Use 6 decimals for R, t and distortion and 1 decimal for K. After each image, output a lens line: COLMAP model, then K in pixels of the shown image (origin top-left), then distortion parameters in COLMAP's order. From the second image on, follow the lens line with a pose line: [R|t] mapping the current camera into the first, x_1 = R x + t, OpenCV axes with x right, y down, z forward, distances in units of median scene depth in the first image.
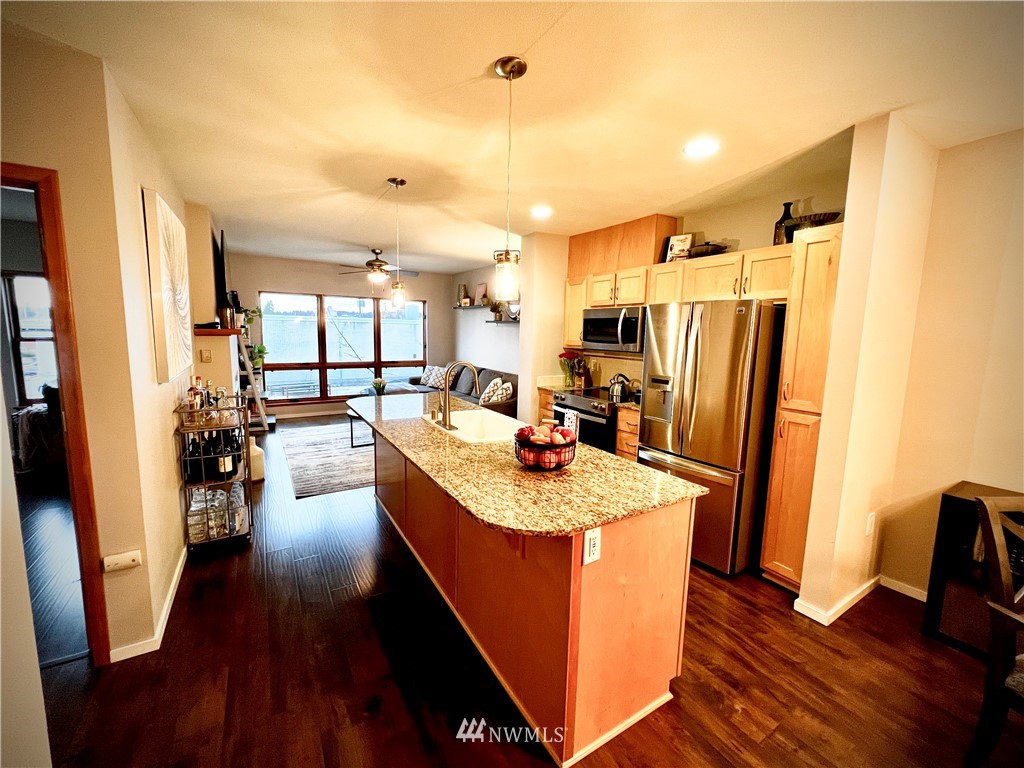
lens RADIAL K [[410.1, 0, 510.5], [0, 410.1, 383.0], [0, 0, 1]] dist [0.001651, -0.000020]
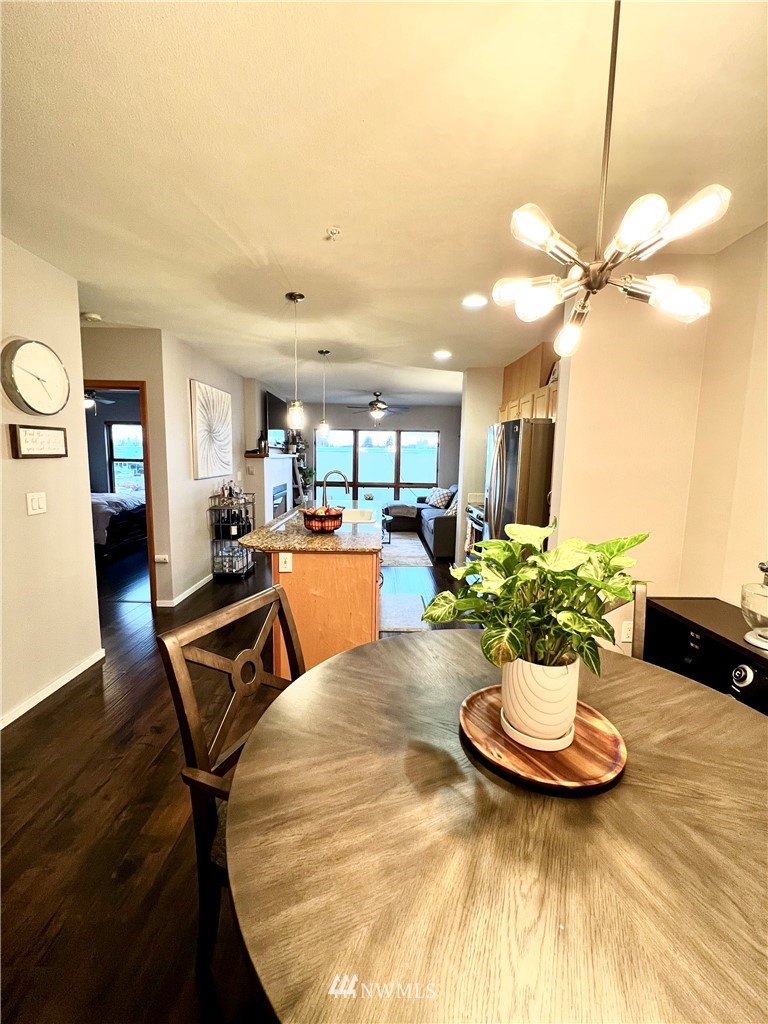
lens RADIAL K [[410.1, 0, 385.0], [0, 410.1, 508.7], [0, 0, 1]] dist [0.001651, -0.000020]
pose [[0.863846, 0.055539, -0.500685, 0.355508], [-0.062068, 0.998065, 0.003625, 0.030732], [0.499918, 0.027945, 0.865622, -0.086131]]
